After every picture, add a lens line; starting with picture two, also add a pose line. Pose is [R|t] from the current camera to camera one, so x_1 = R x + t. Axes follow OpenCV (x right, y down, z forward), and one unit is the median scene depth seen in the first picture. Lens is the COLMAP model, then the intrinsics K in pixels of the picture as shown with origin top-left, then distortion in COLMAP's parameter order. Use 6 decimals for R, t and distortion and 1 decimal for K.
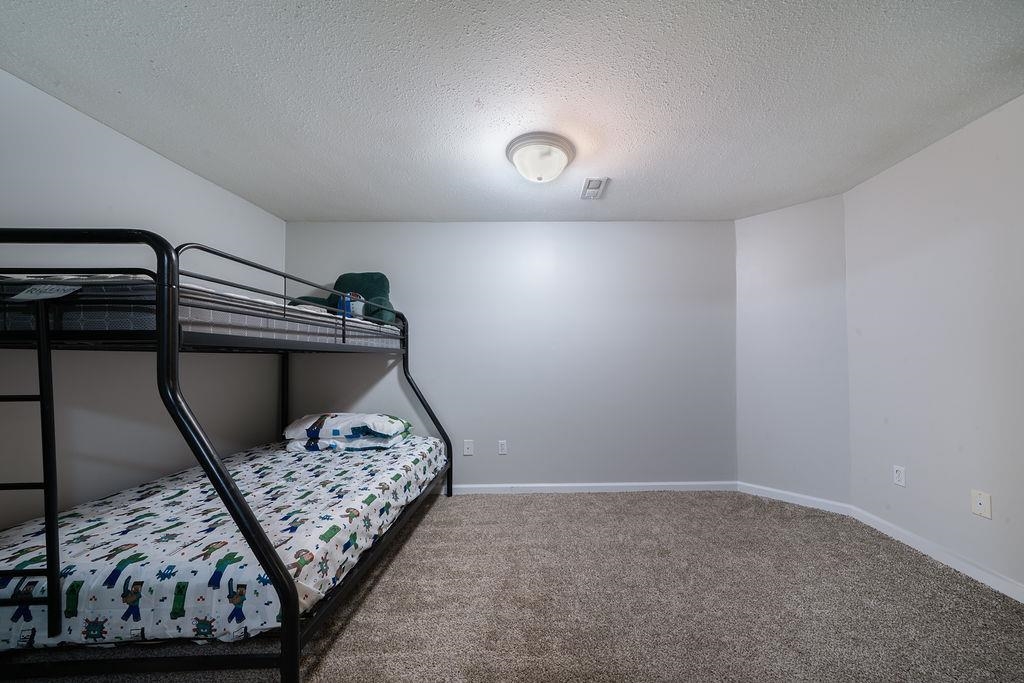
lens RADIAL K [[323.8, 0, 516.0], [0, 323.8, 357.1], [0, 0, 1]] dist [0.000418, 0.000077]
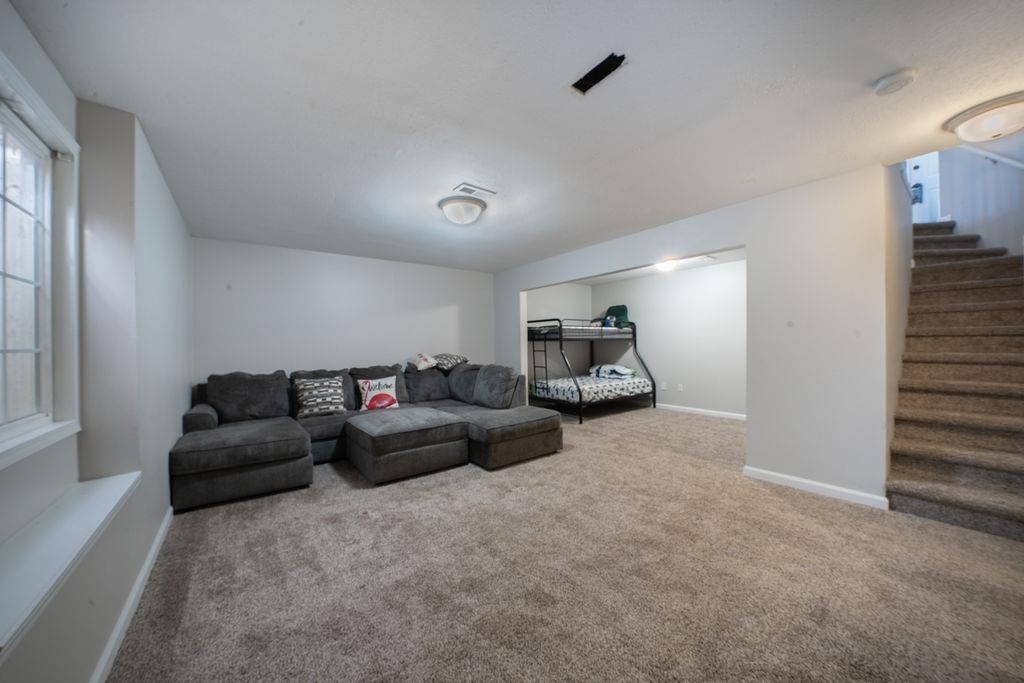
lens RADIAL K [[357.1, 0, 512.0], [0, 357.1, 341.5], [0, 0, 1]] dist [-0.000681, -0.000034]
pose [[0.591278, -0.020659, -0.806203, 1.358028], [0.021417, 0.999722, -0.009910, 0.006084], [0.806183, -0.011407, 0.591556, -1.334476]]
